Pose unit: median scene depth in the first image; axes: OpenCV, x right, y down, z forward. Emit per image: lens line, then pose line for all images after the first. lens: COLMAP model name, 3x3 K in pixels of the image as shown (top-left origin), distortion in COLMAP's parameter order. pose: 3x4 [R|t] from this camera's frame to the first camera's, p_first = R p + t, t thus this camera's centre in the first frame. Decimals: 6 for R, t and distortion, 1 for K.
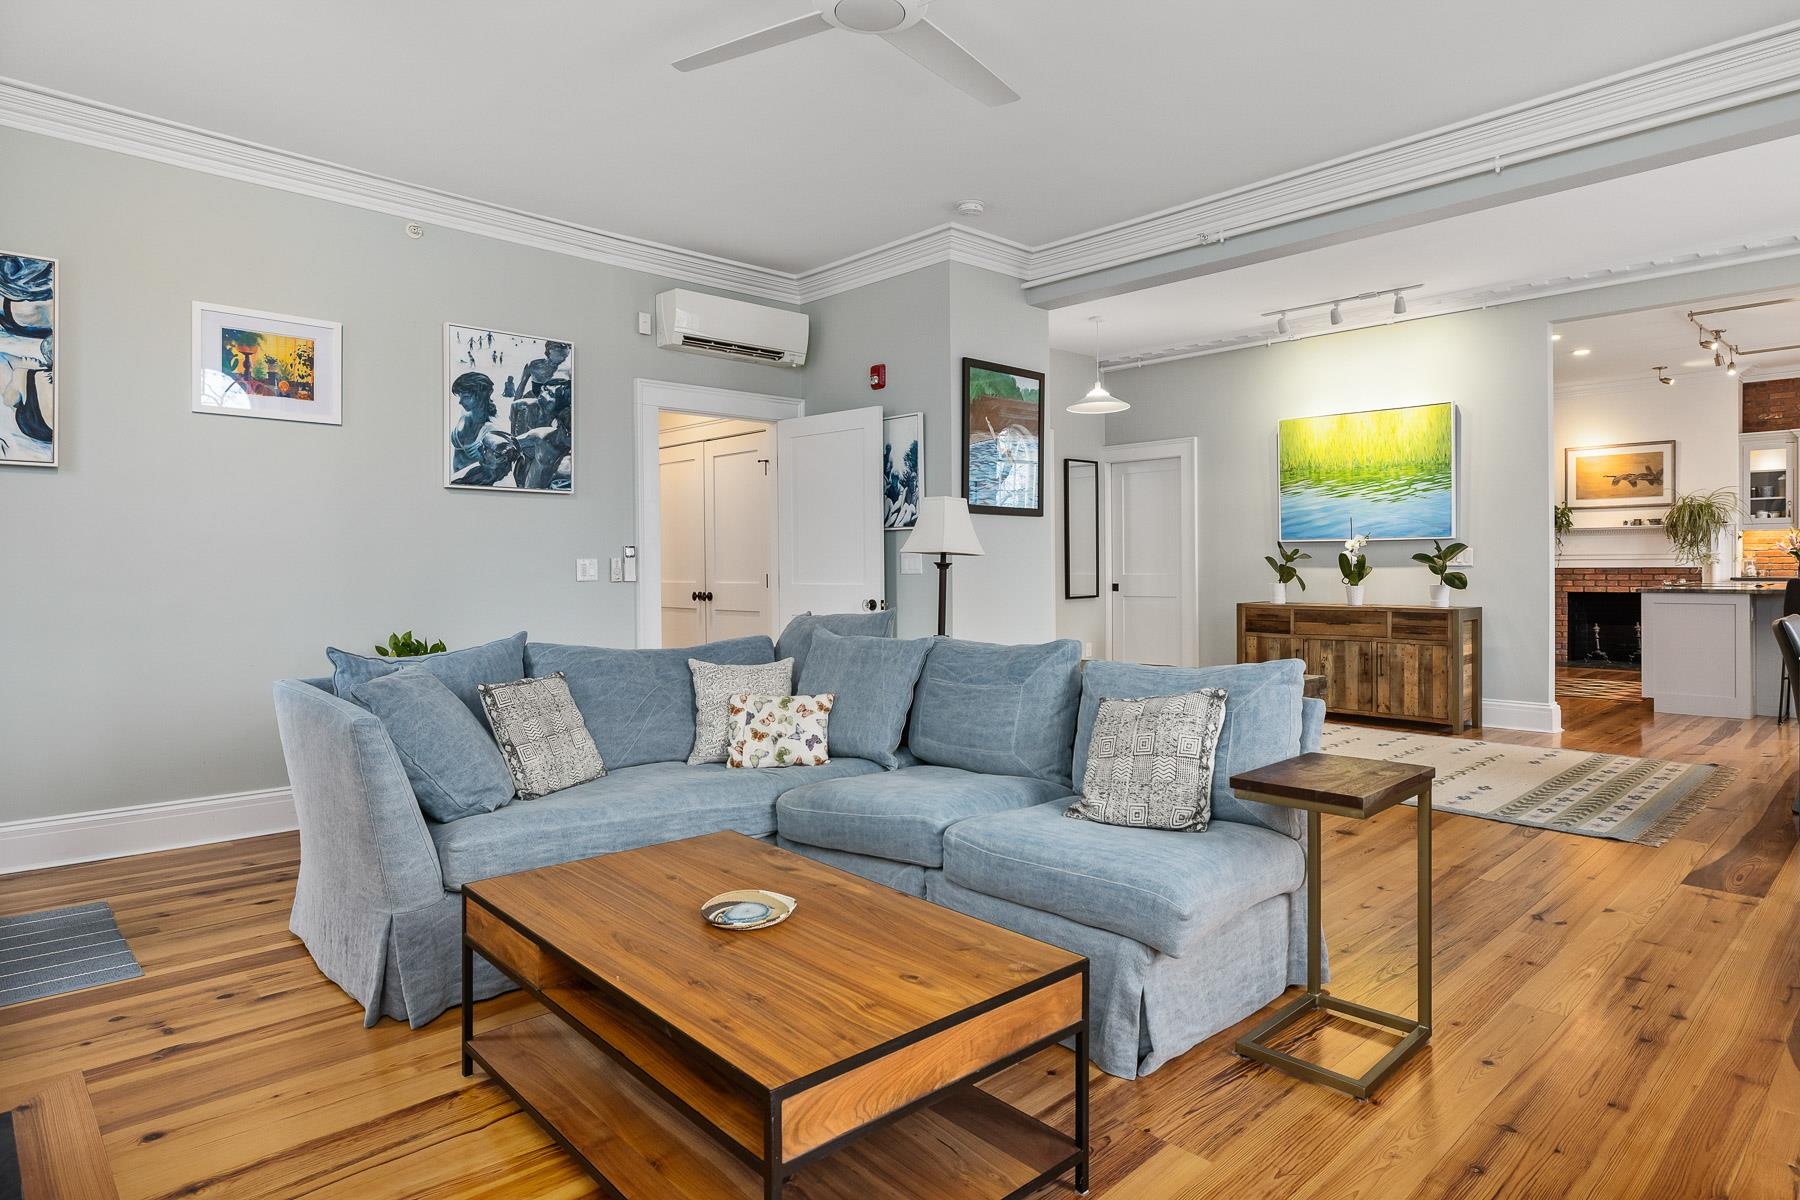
lens RADIAL K [[993.8, 0, 927.1], [0, 993.8, 584.4], [0, 0, 1]] dist [0.001096, -0.003297]
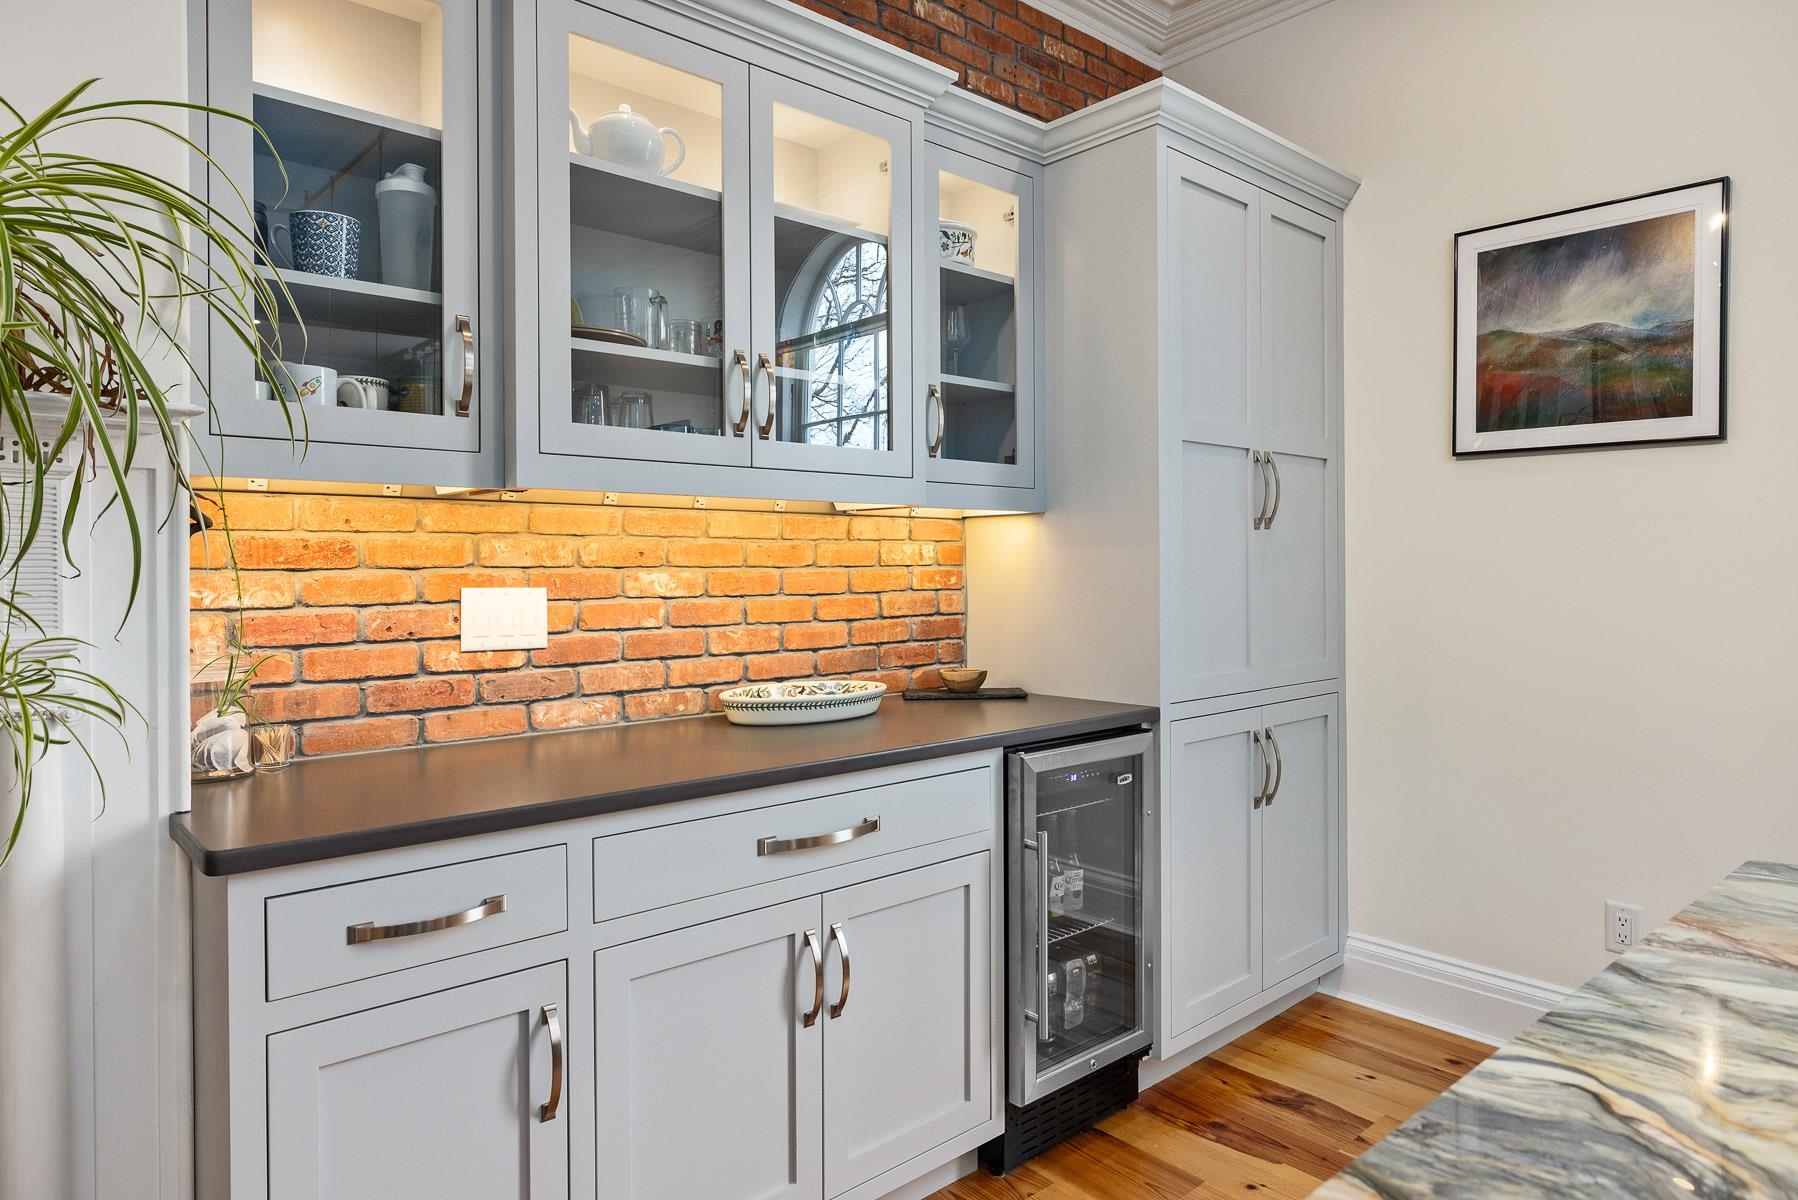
lens RADIAL K [[1087.3, 0, 900.3], [0, 1087.3, 566.1], [0, 0, 1]] dist [-0.011724, 0.005775]
pose [[0.040178, 0.011372, 0.999128, 0.940725], [0.027478, 0.999544, -0.012481, -0.052149], [-0.998815, 0.027955, 0.039847, 1.258490]]
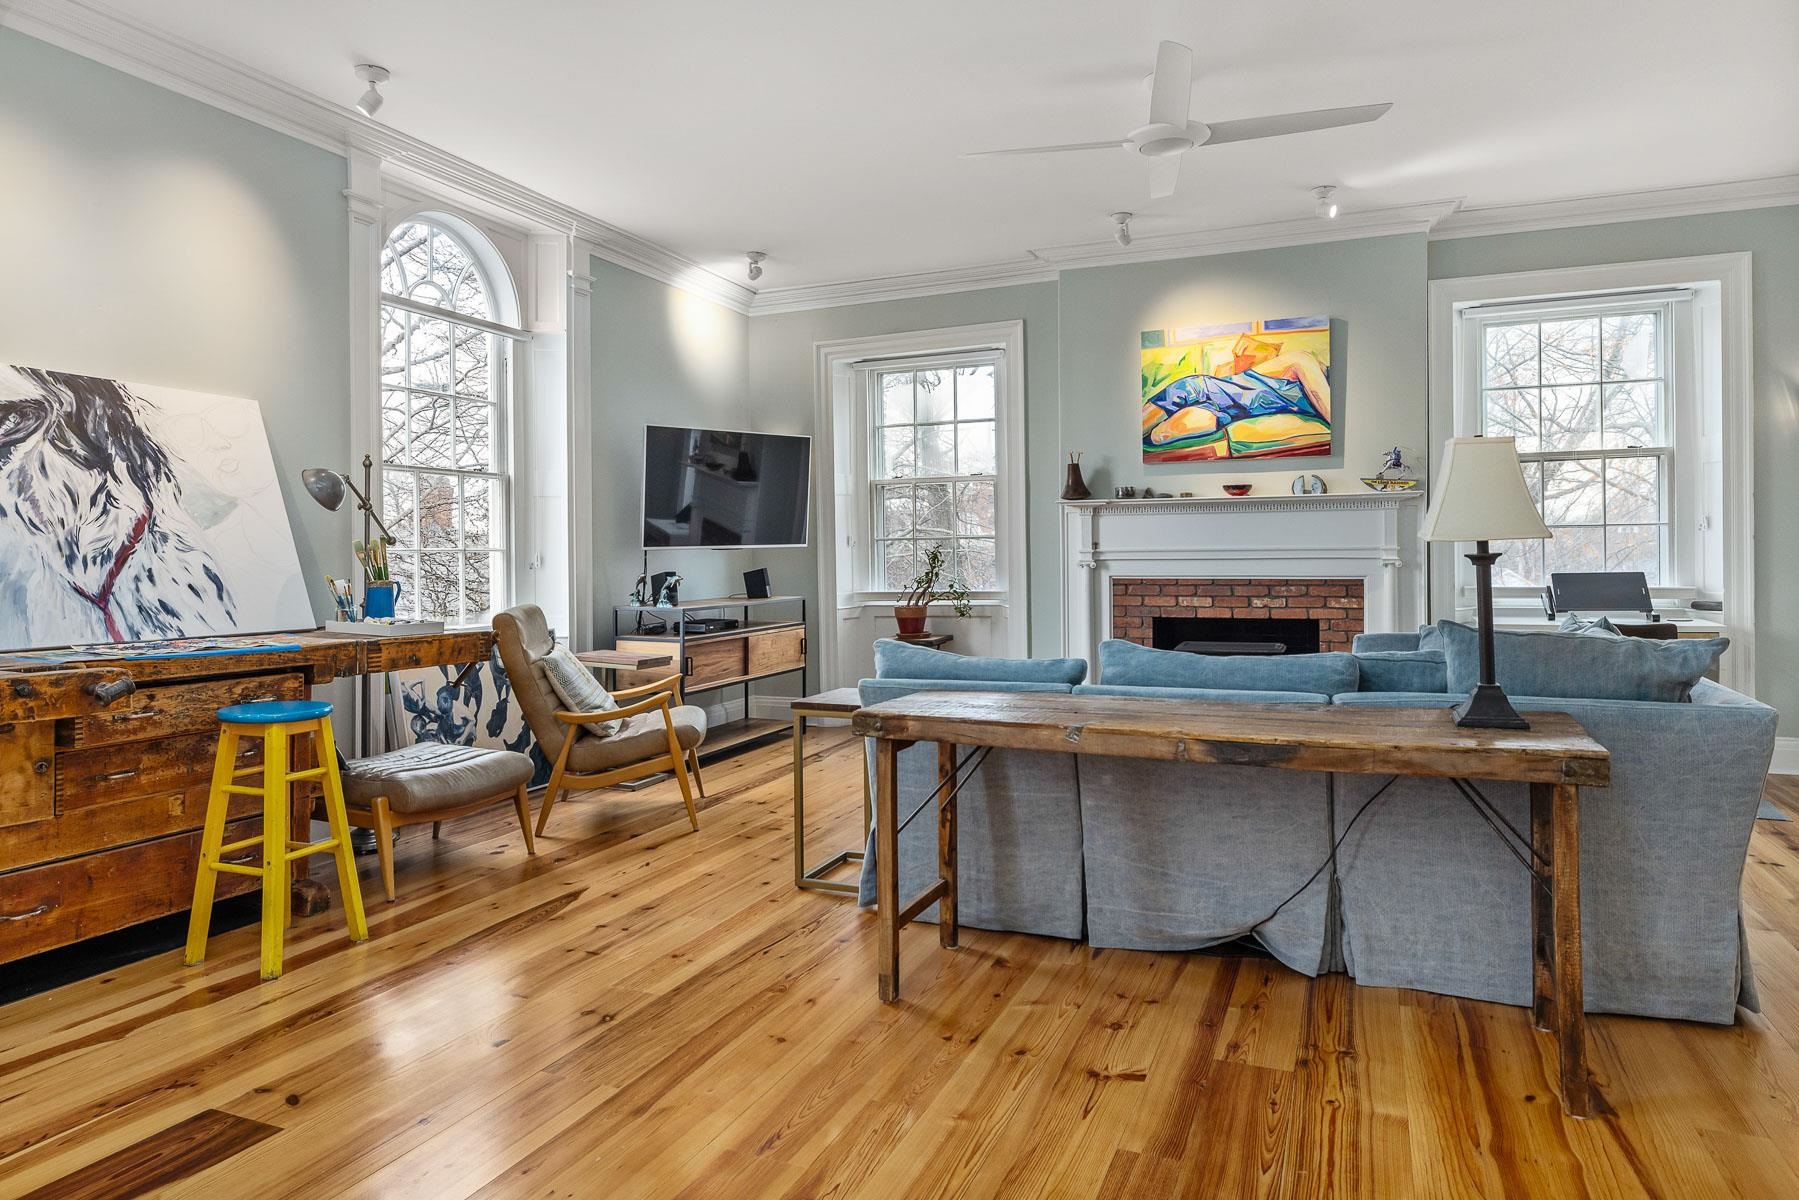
lens RADIAL K [[1087.9, 0, 909.9], [0, 1087.9, 565.2], [0, 0, 1]] dist [-0.011724, 0.005775]
pose [[-0.914503, 0.022877, -0.403932, 0.333947], [0.010700, 0.999418, 0.032378, -0.022858], [0.404438, 0.025288, -0.914216, 0.852442]]
